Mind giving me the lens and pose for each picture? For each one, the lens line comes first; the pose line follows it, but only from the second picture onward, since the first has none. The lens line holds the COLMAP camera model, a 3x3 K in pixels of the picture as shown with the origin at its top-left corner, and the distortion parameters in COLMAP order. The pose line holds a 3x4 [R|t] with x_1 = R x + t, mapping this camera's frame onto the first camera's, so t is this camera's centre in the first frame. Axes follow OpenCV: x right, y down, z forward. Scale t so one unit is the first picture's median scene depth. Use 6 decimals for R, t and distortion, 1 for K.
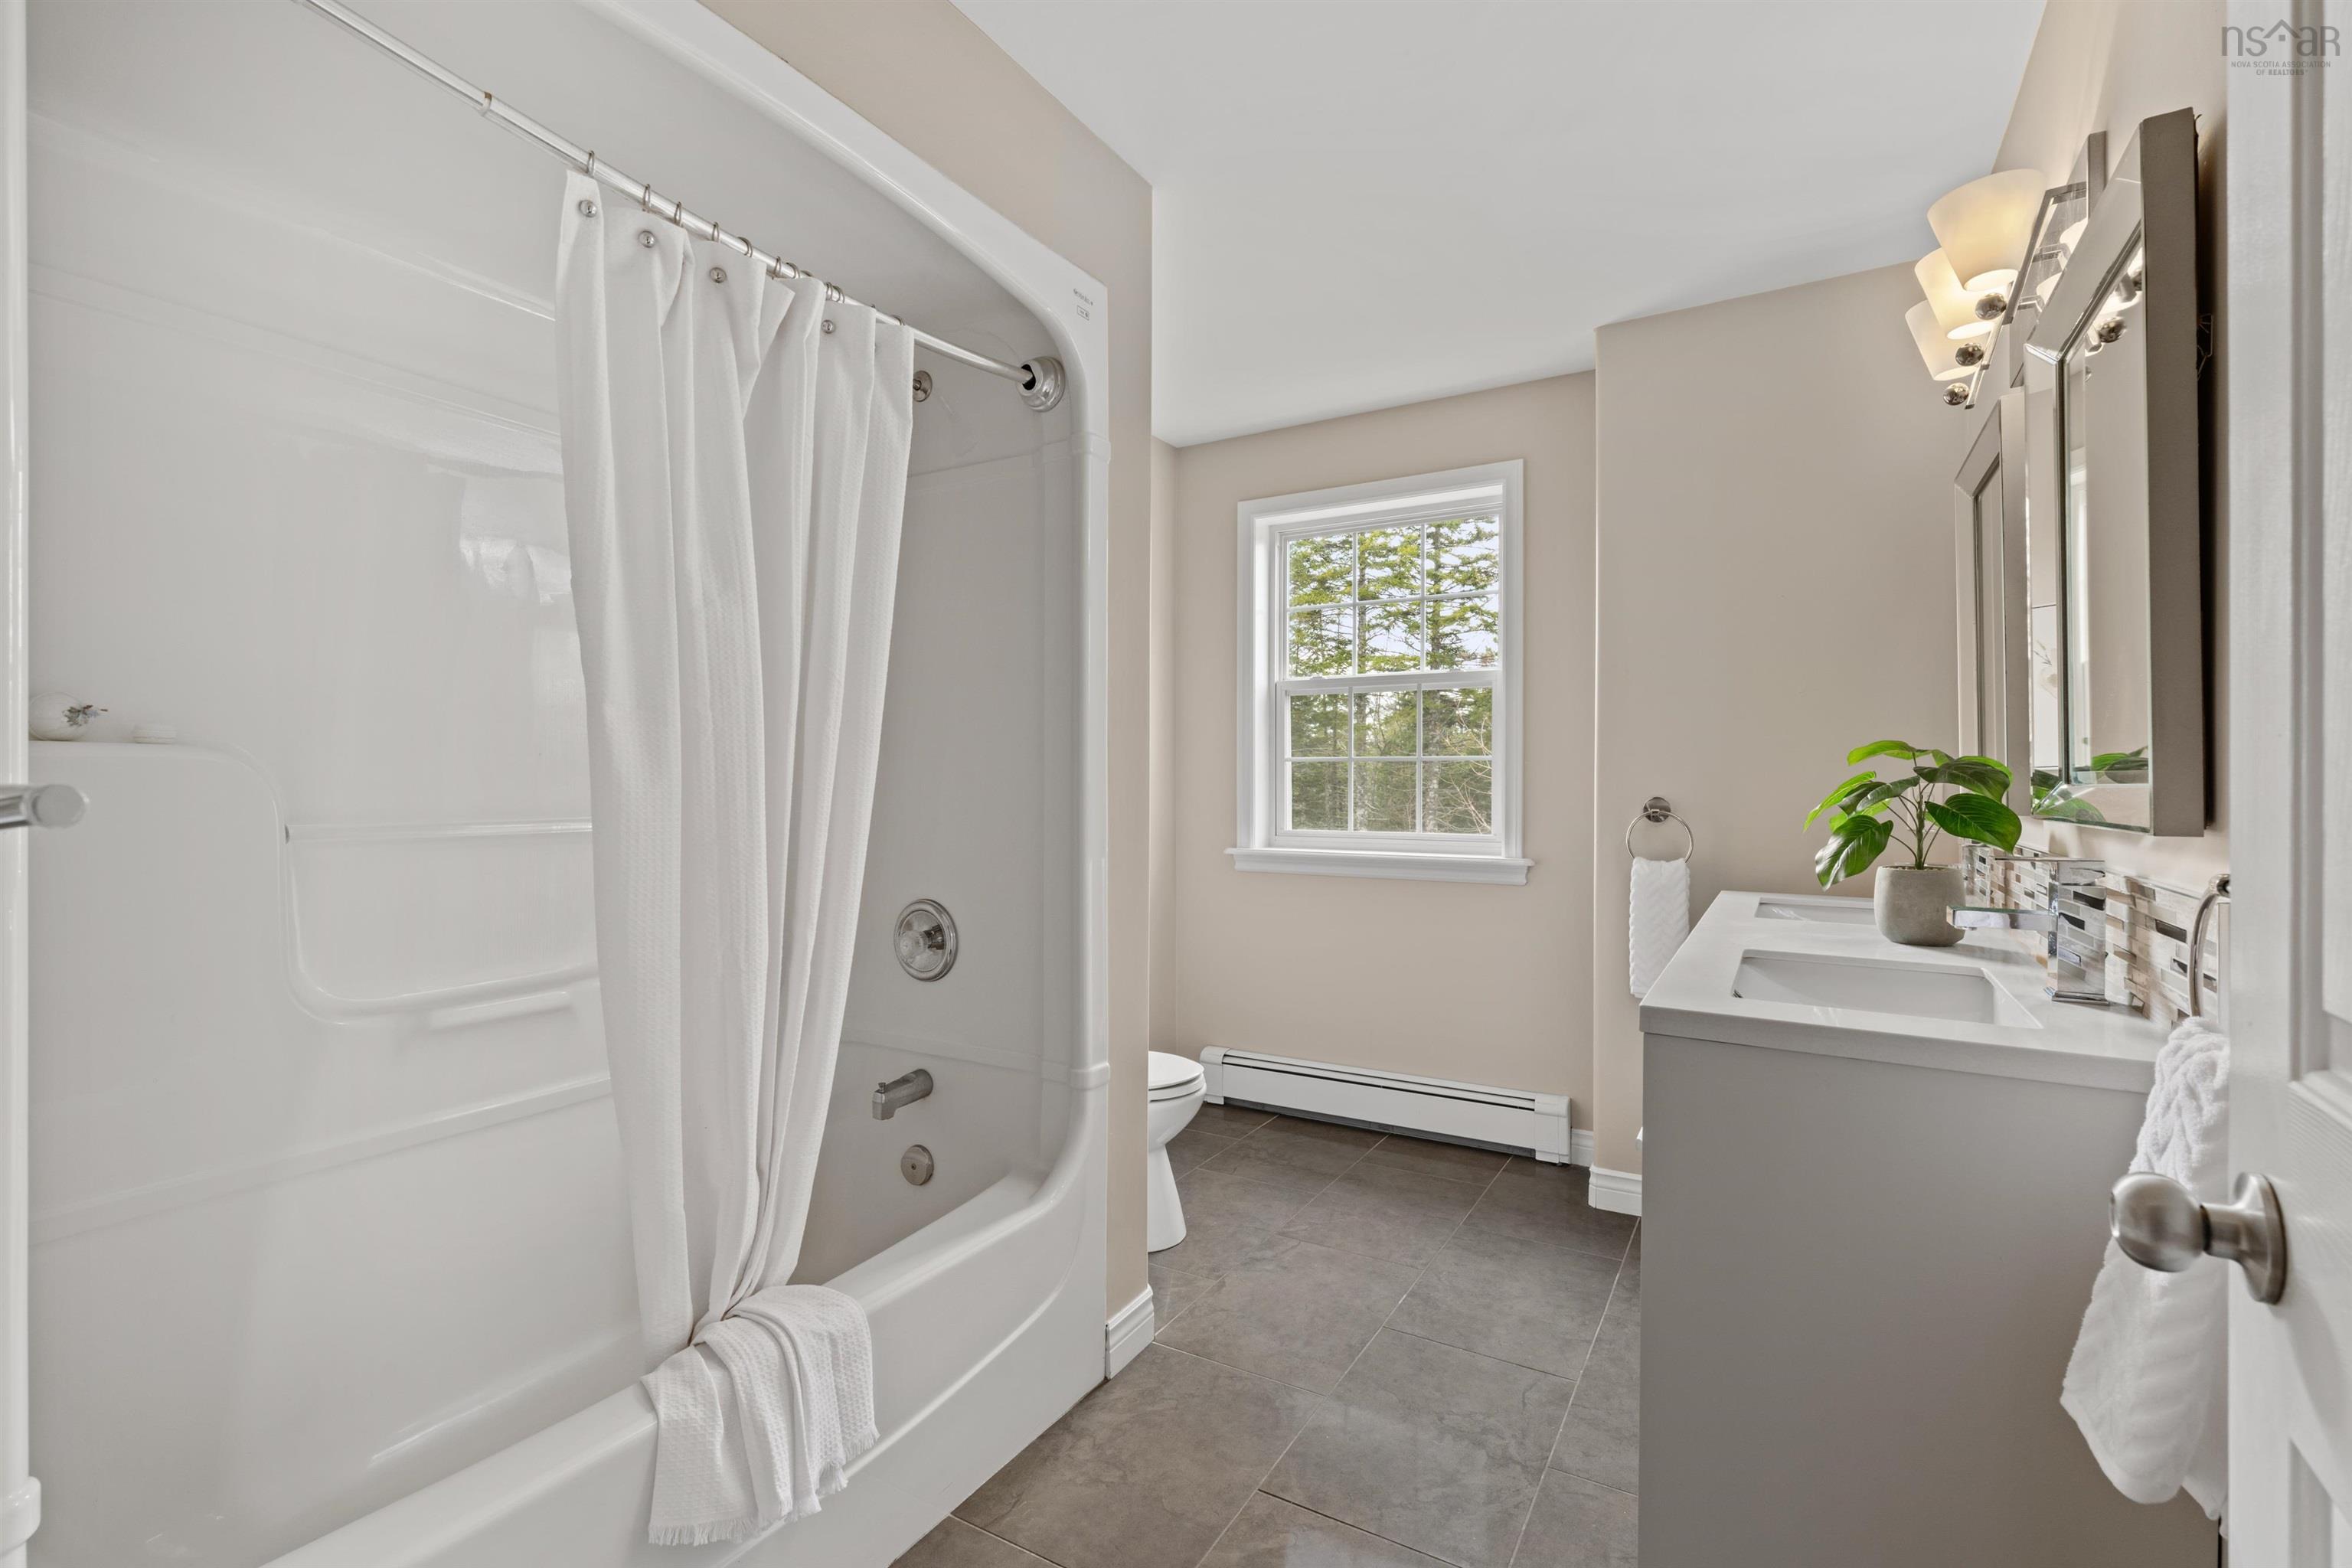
lens RADIAL K [[1054.5, 0, 1176.0], [0, 1054.5, 784.0], [0, 0, 1]] dist [-0.000839, -0.000492]
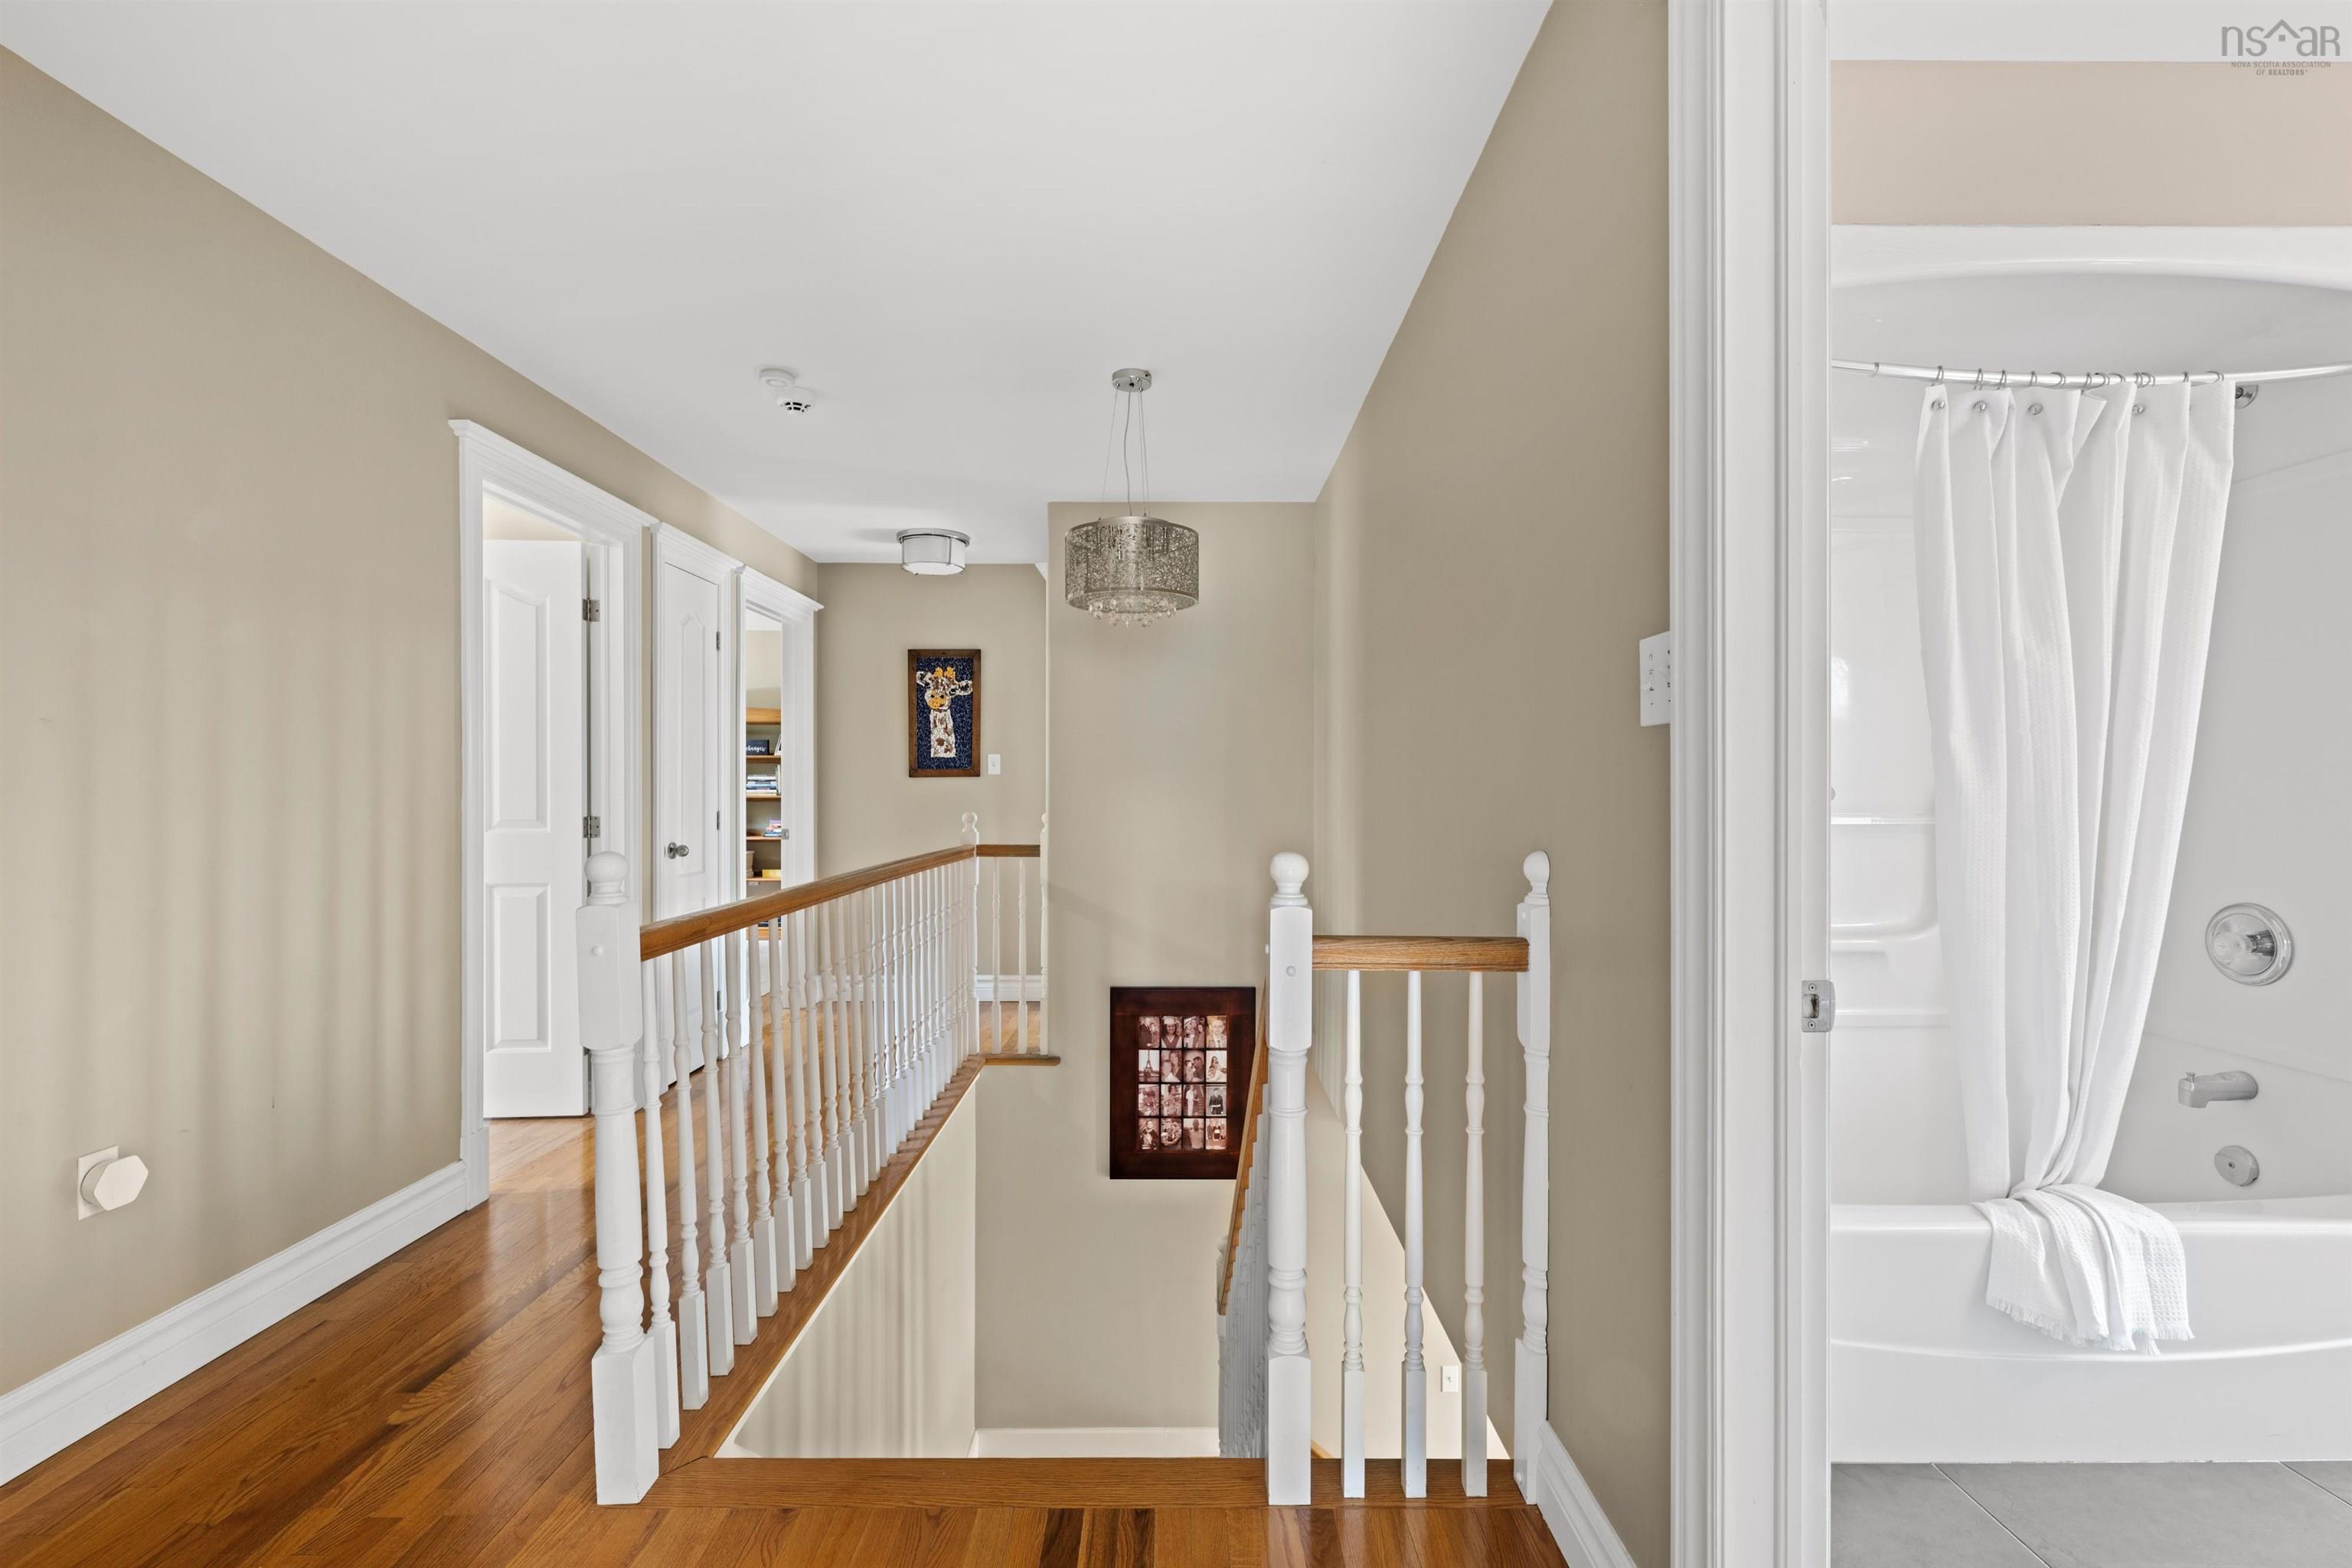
lens RADIAL K [[1054.5, 0, 1176.0], [0, 1054.5, 784.0], [0, 0, 1]] dist [-0.000839, -0.000492]
pose [[0.516669, 0.000268, -0.856185, 0.147685], [-0.001028, 0.999999, -0.000307, -0.002449], [0.856185, 0.001039, 0.516669, -0.622796]]
